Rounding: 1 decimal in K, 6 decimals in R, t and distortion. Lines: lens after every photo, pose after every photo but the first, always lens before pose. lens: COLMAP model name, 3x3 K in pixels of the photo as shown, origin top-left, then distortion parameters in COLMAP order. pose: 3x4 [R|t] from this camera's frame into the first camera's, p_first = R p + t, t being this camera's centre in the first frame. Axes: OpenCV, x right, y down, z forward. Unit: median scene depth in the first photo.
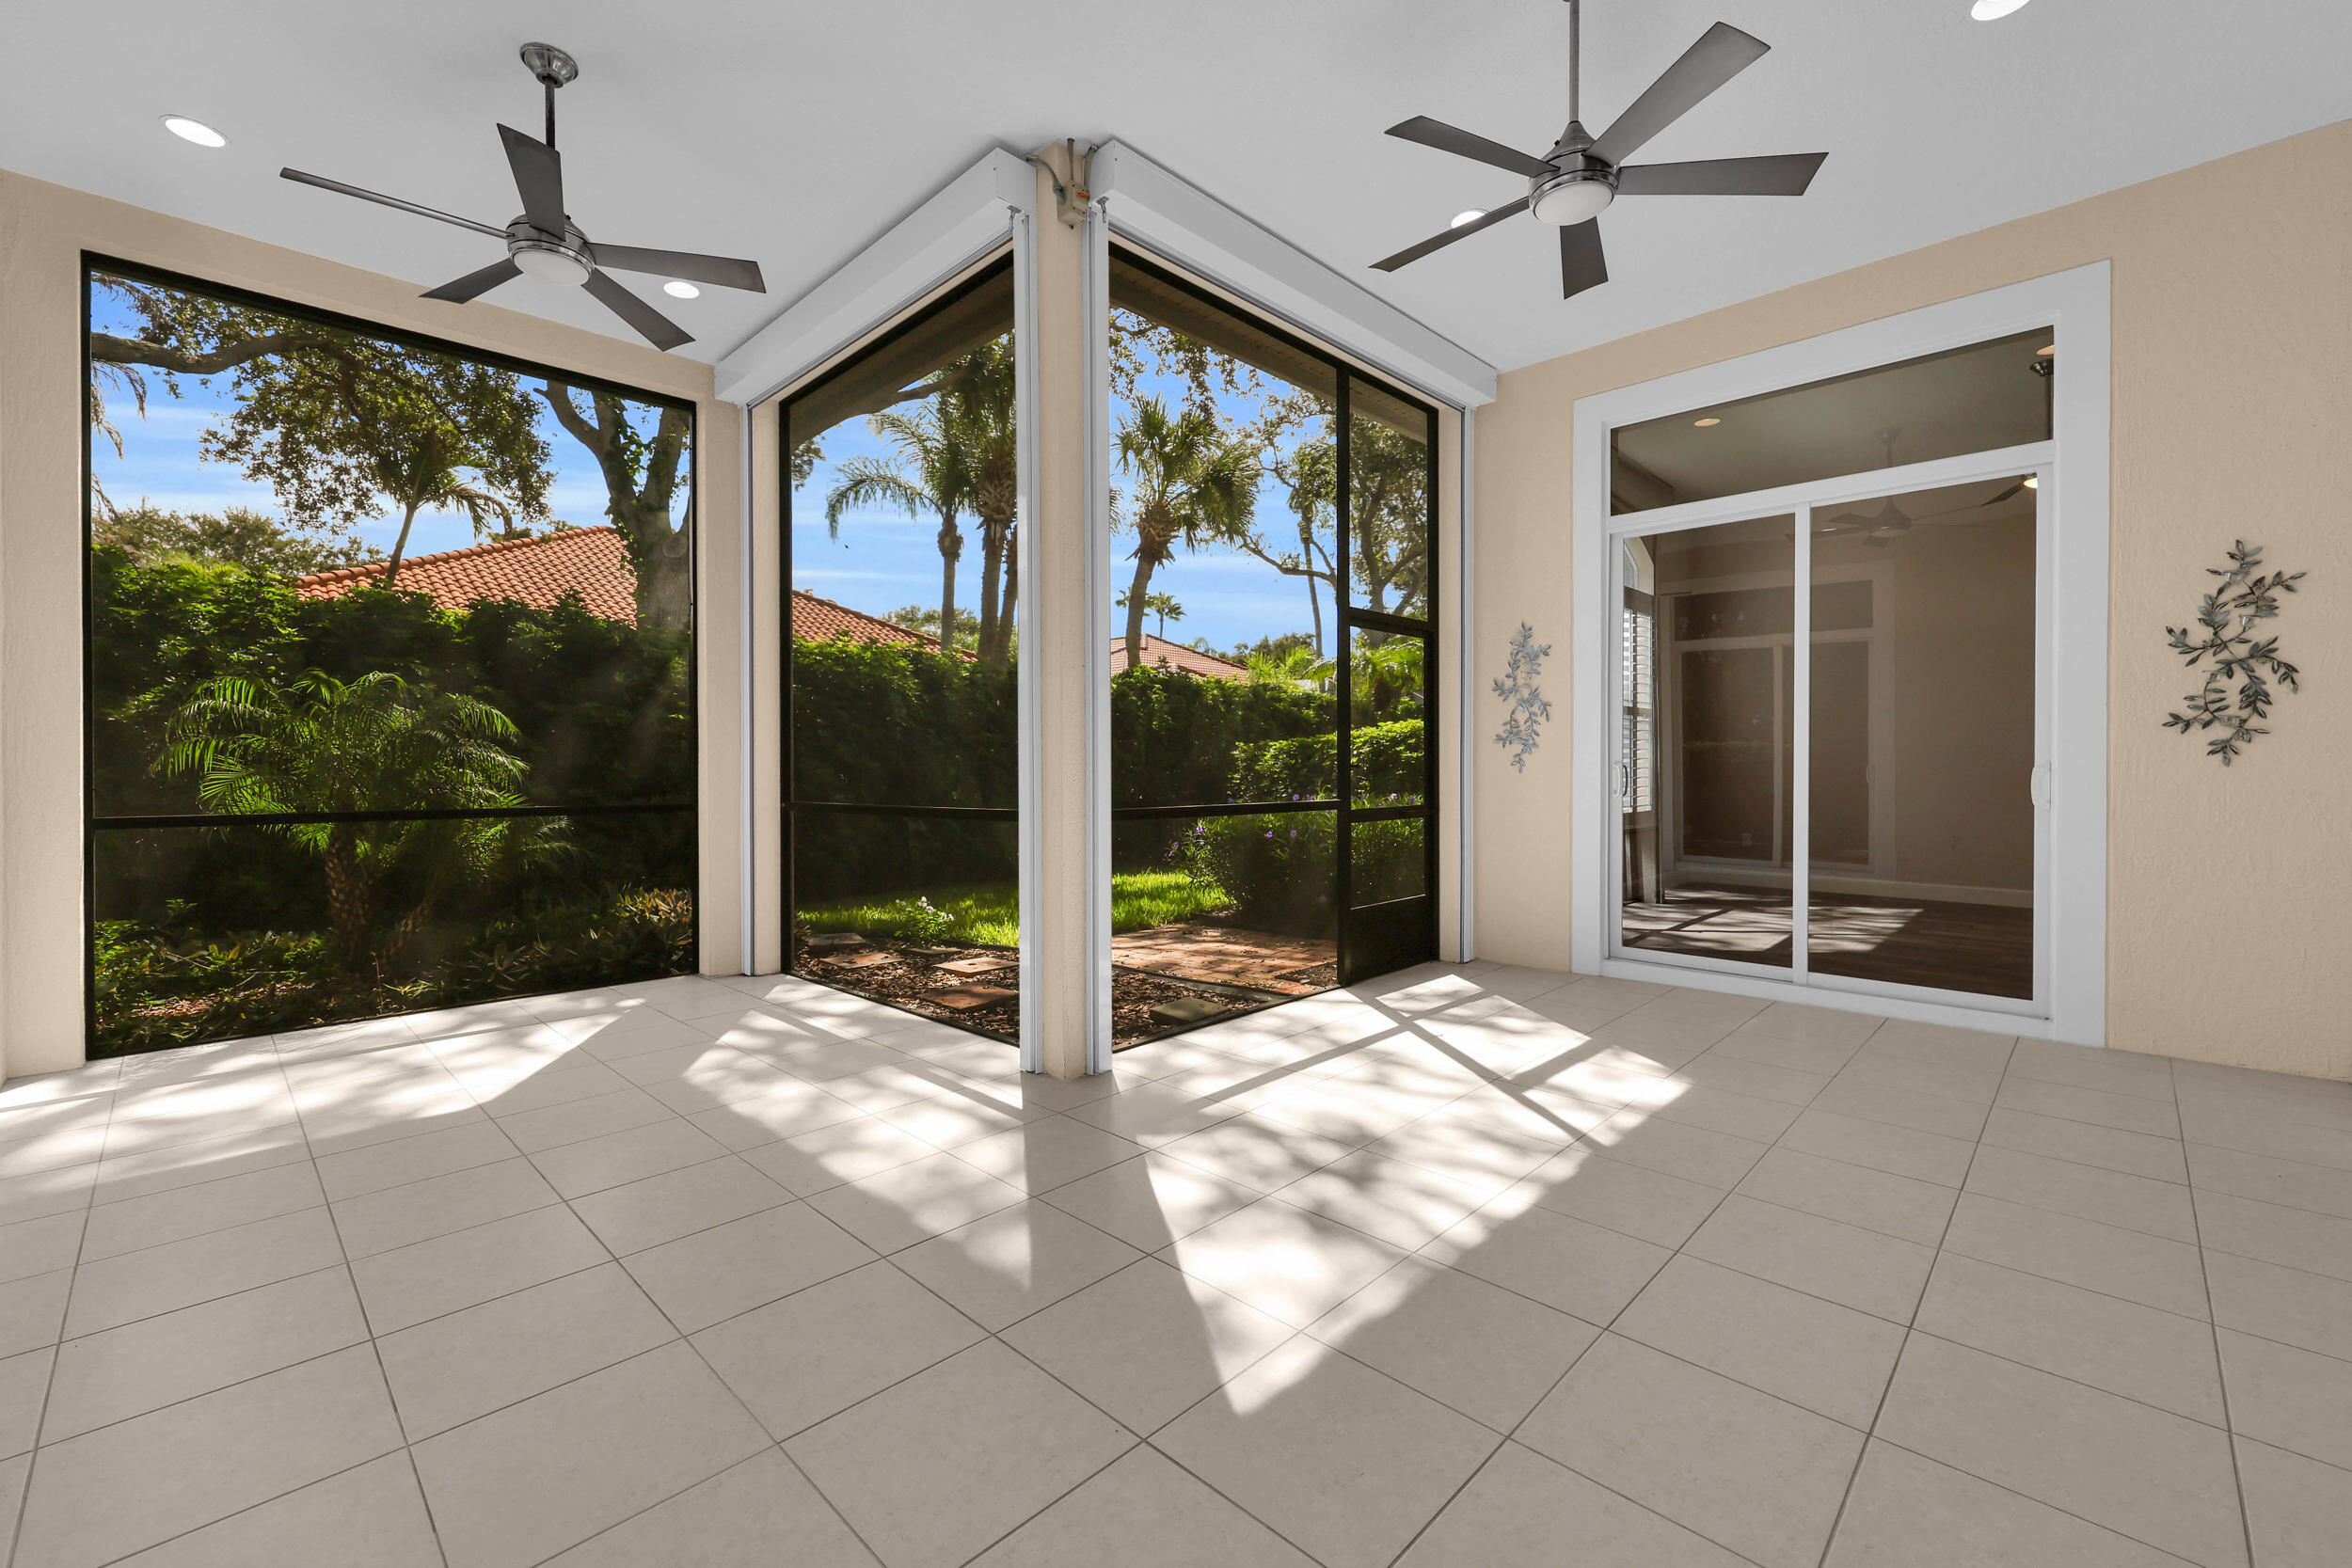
lens RADIAL K [[962.0, 0, 1163.7], [0, 962.0, 774.5], [0, 0, 1]] dist [-0.000246, -0.000040]
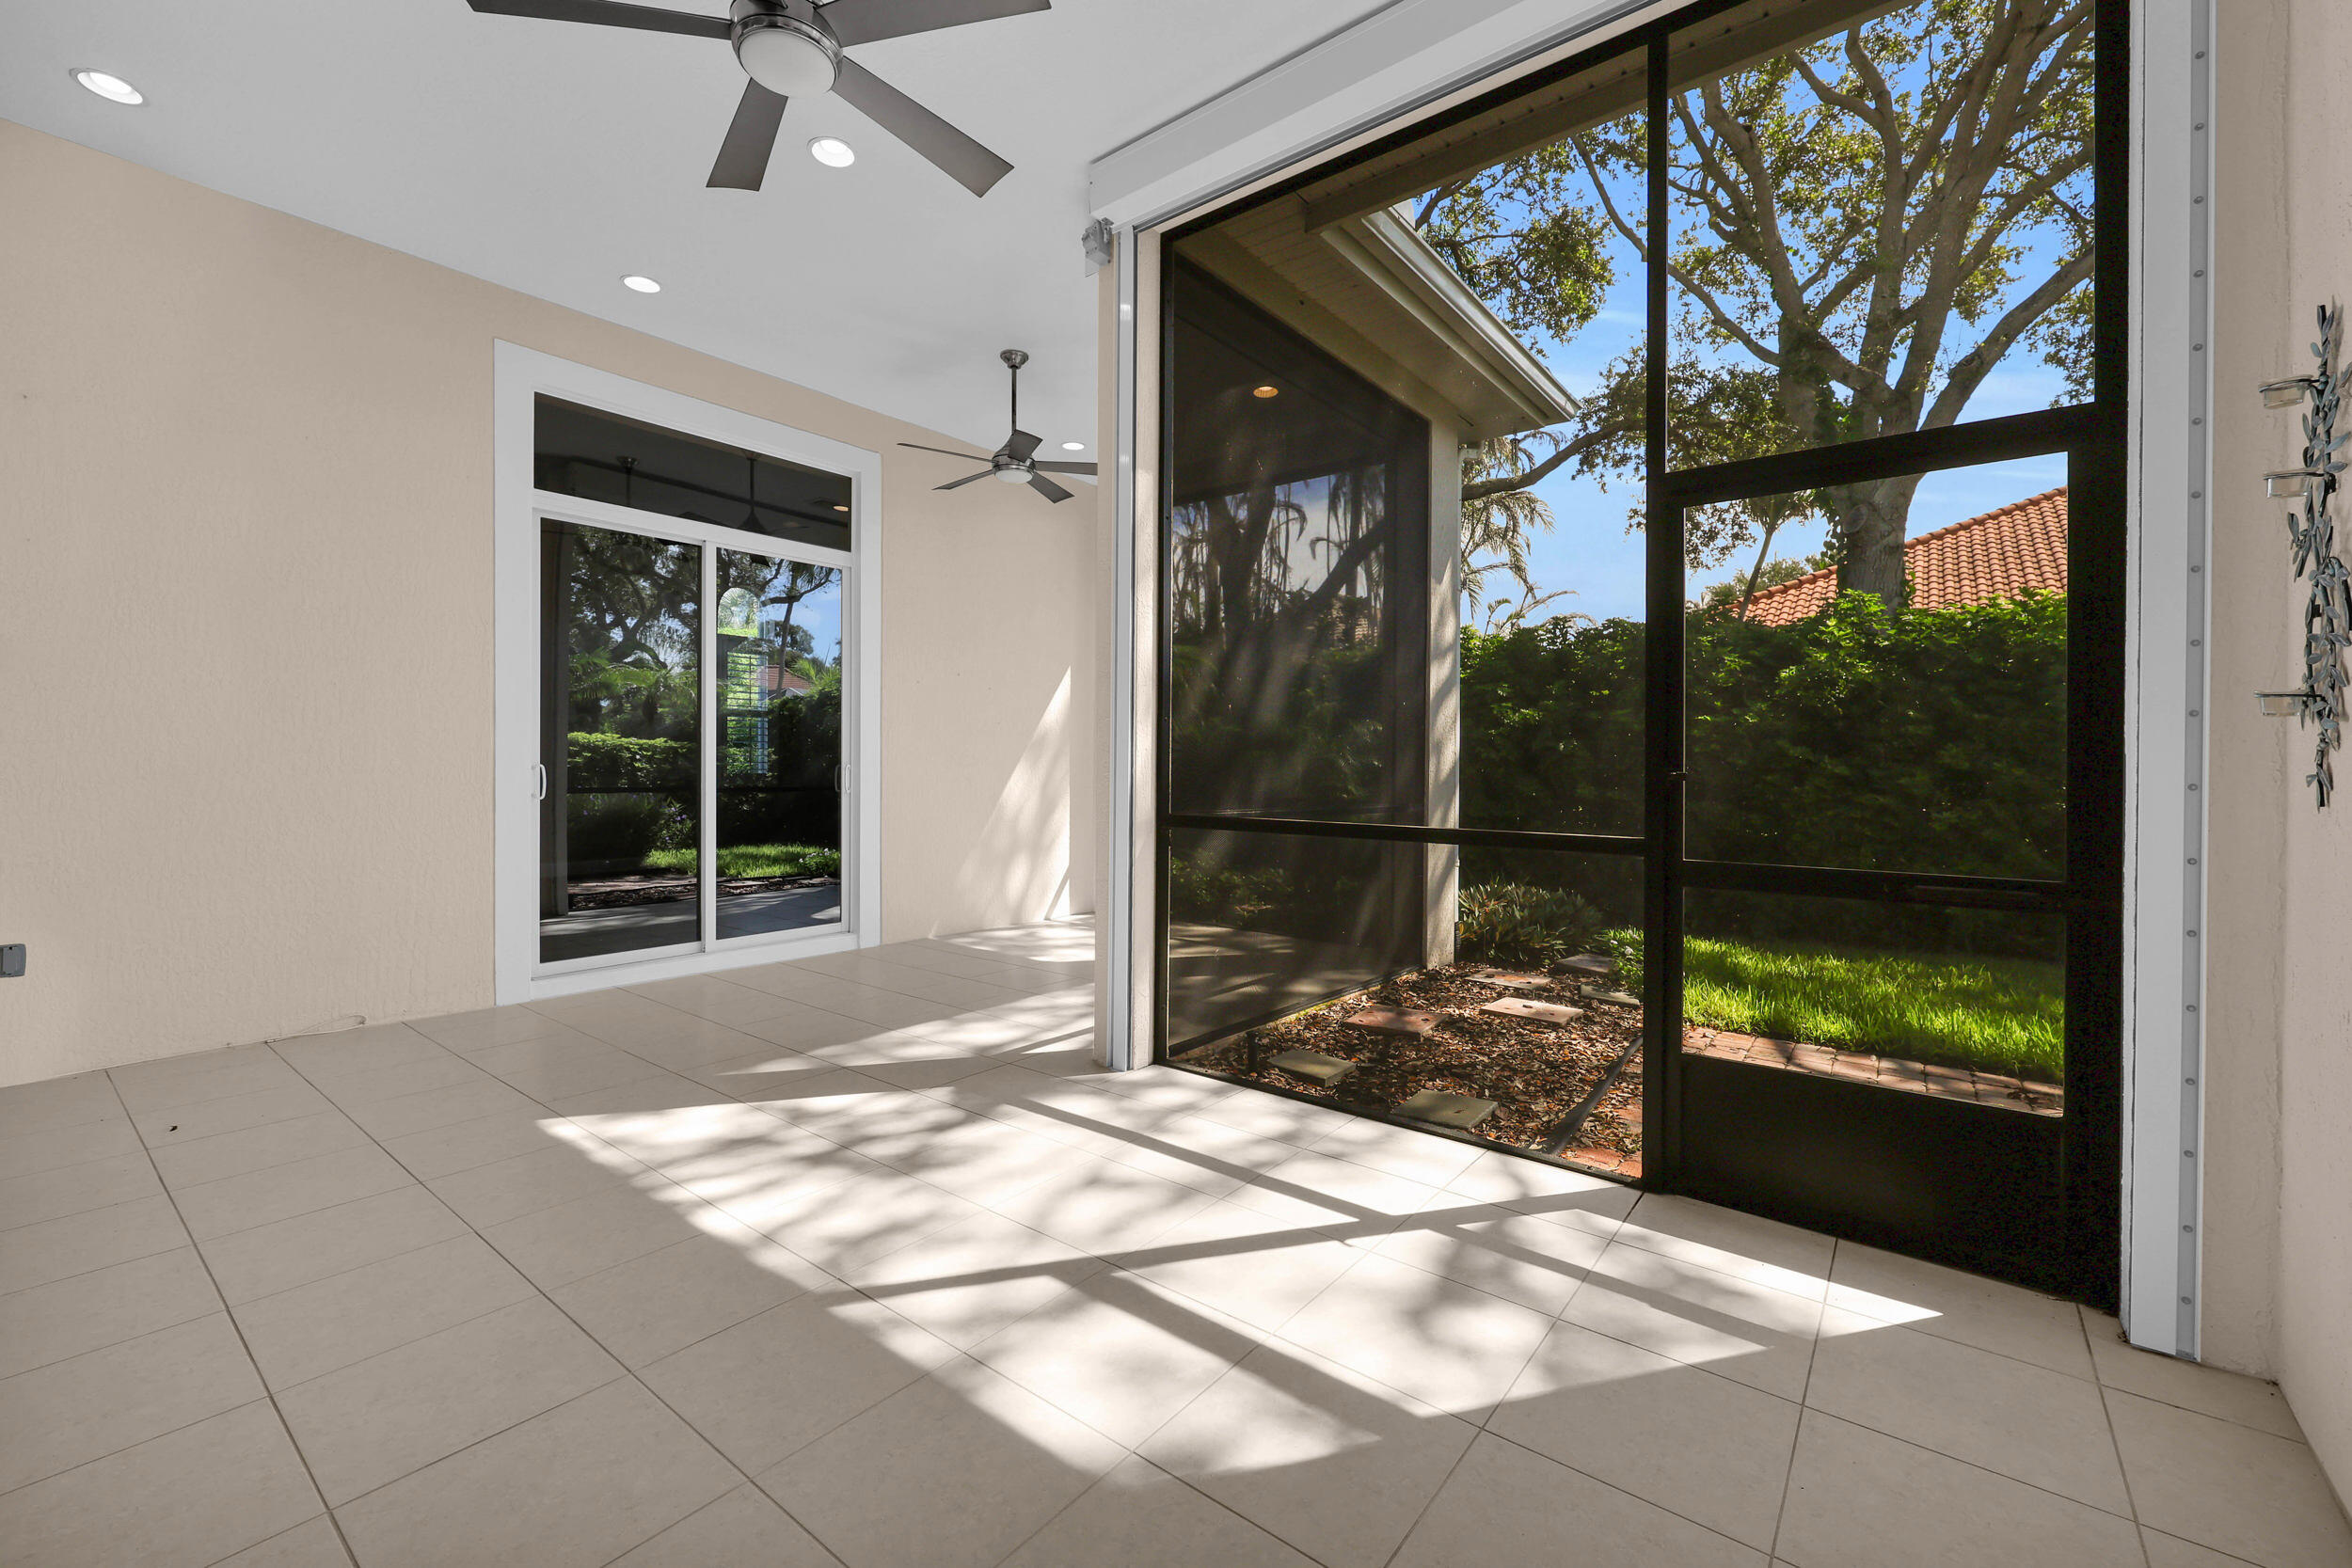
lens RADIAL K [[962.0, 0, 1163.7], [0, 962.0, 774.5], [0, 0, 1]] dist [-0.000246, -0.000040]
pose [[0.111801, 0.015668, -0.993607, 1.099619], [-0.019189, 0.999723, 0.013606, -0.019839], [0.993545, 0.017545, 0.112071, 1.069055]]
